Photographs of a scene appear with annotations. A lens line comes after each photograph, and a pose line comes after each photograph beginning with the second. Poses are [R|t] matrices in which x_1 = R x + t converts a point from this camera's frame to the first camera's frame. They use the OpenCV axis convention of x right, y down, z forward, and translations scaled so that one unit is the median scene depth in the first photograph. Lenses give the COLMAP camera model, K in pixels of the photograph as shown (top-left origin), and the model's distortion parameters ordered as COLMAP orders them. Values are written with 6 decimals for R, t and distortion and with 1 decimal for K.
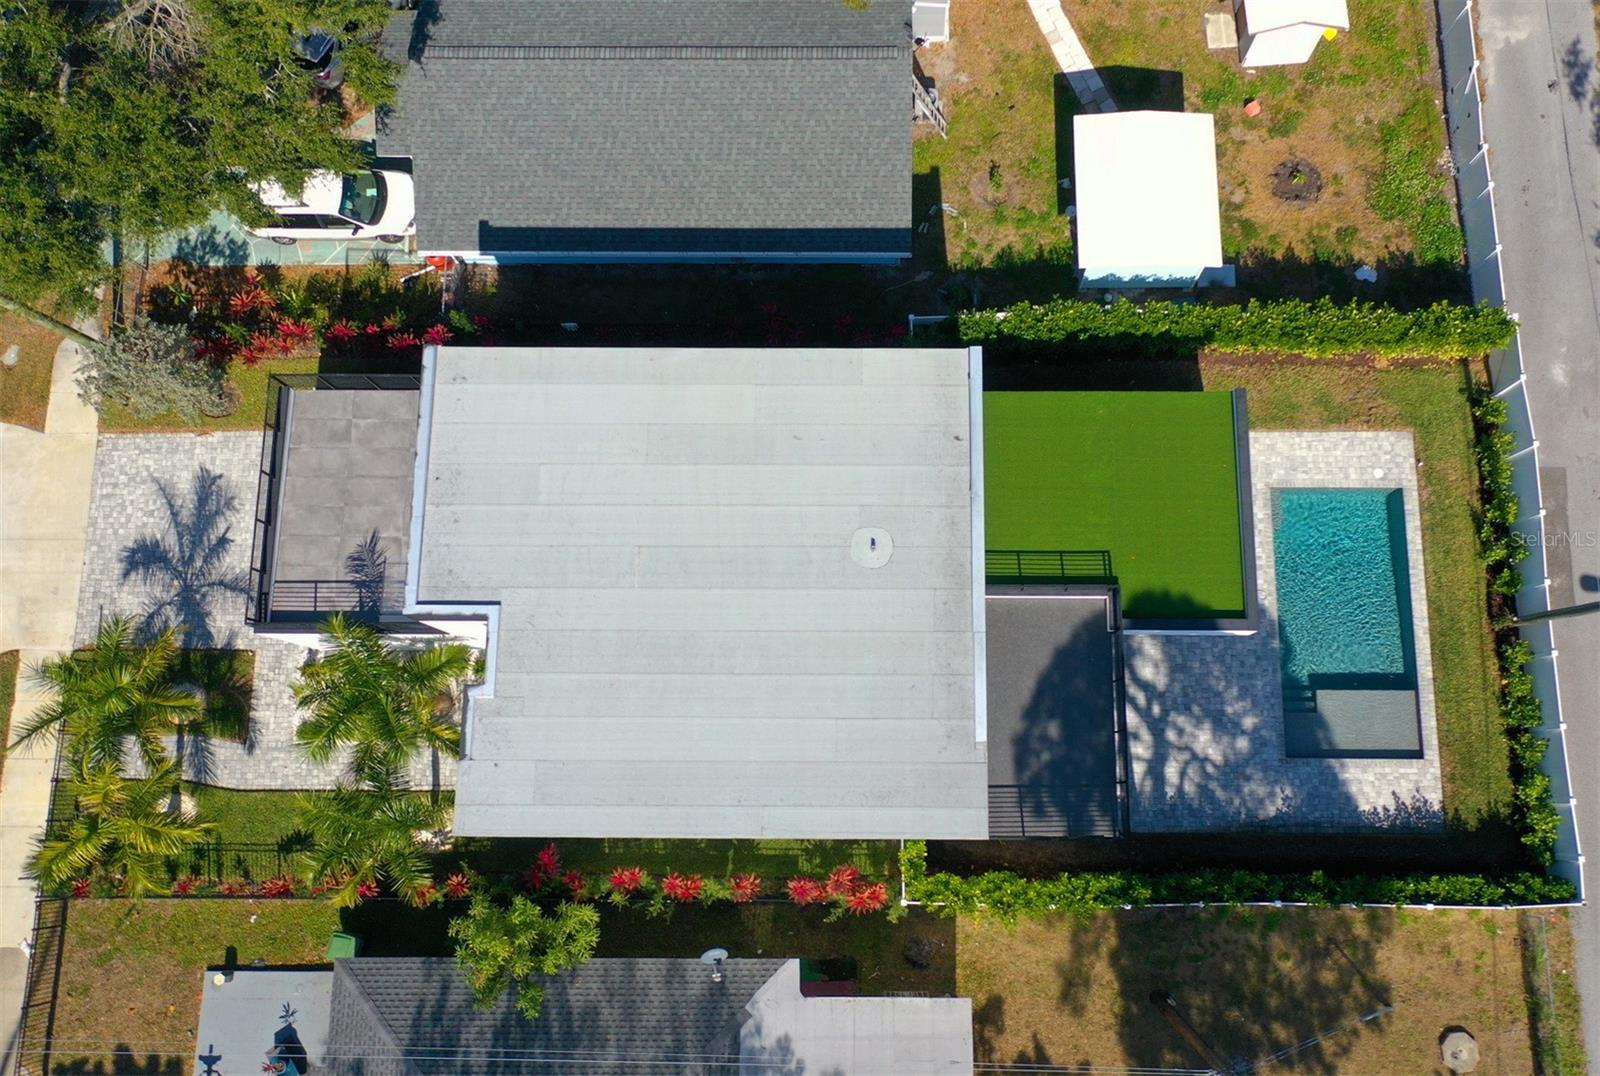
lens RADIAL K [[1556.5, 0, 883.6], [0, 1556.5, 536.5], [0, 0, 1]] dist [0.009469, 0.020294]
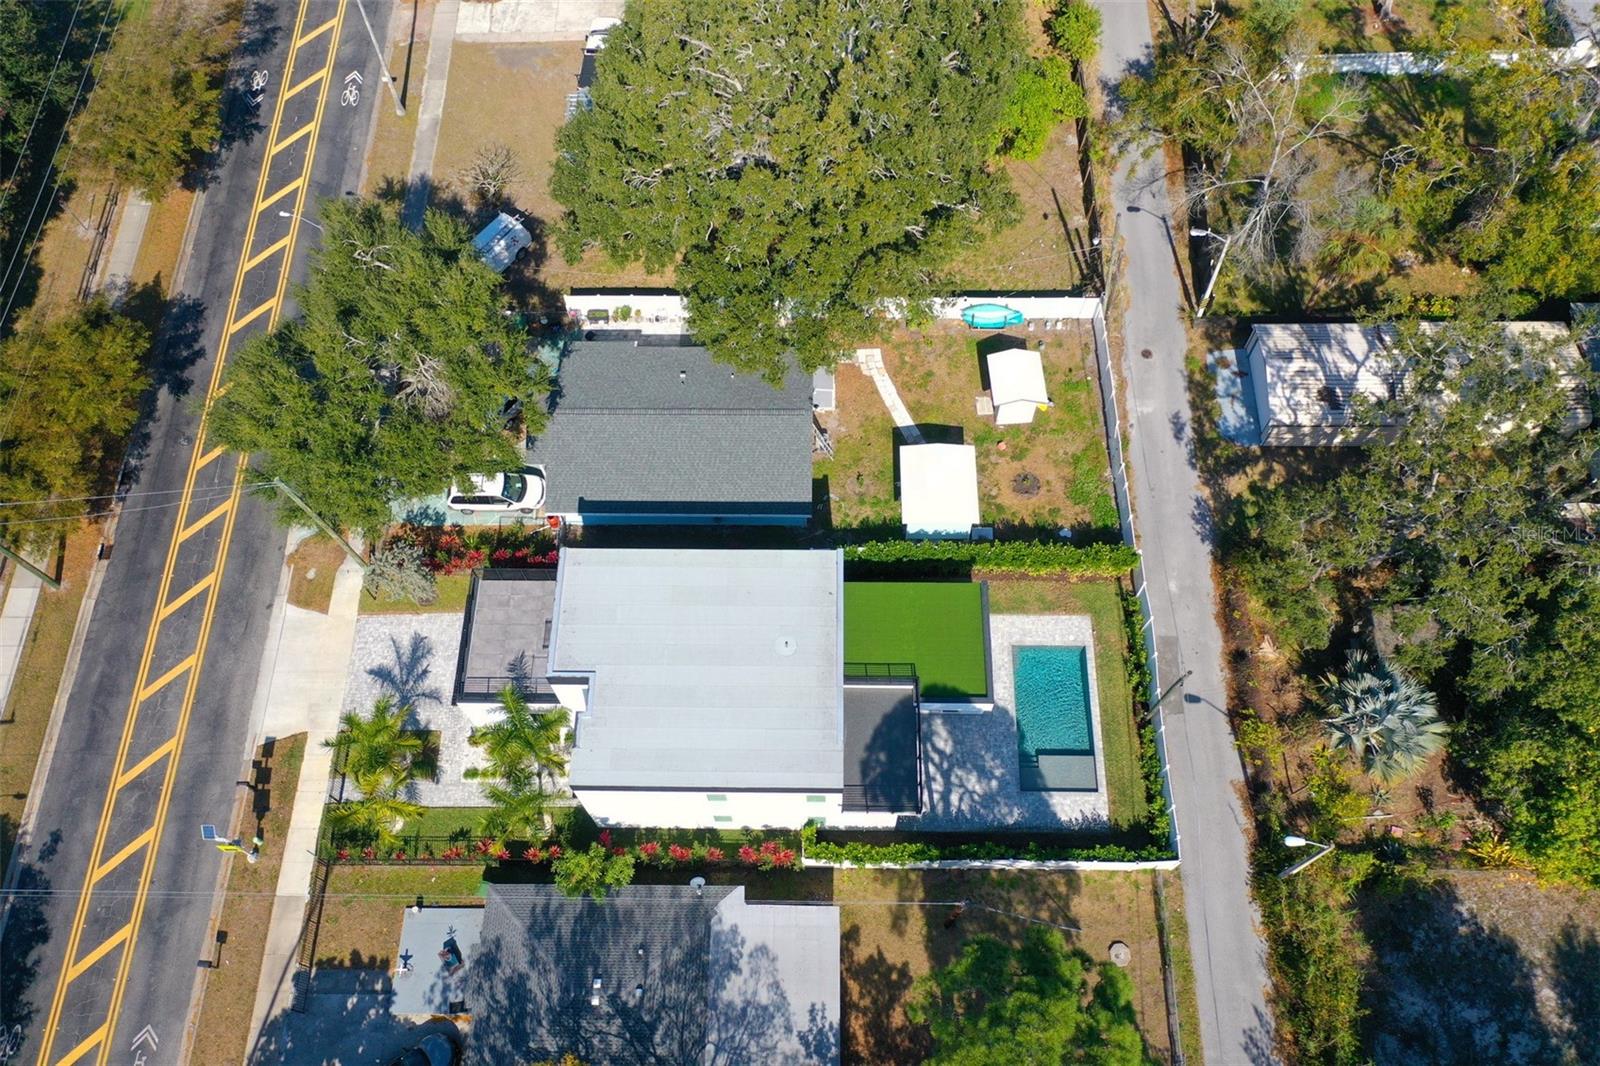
lens RADIAL K [[1271.7, 0, 800.0], [0, 1271.7, 533.0], [0, 0, 1]] dist [-0.001440, -0.001853]
pose [[0.999905, 0.006816, -0.011984, 0.022306], [-0.009444, 0.971890, -0.235245, 0.194443], [0.010044, 0.235335, 0.971862, -0.465337]]
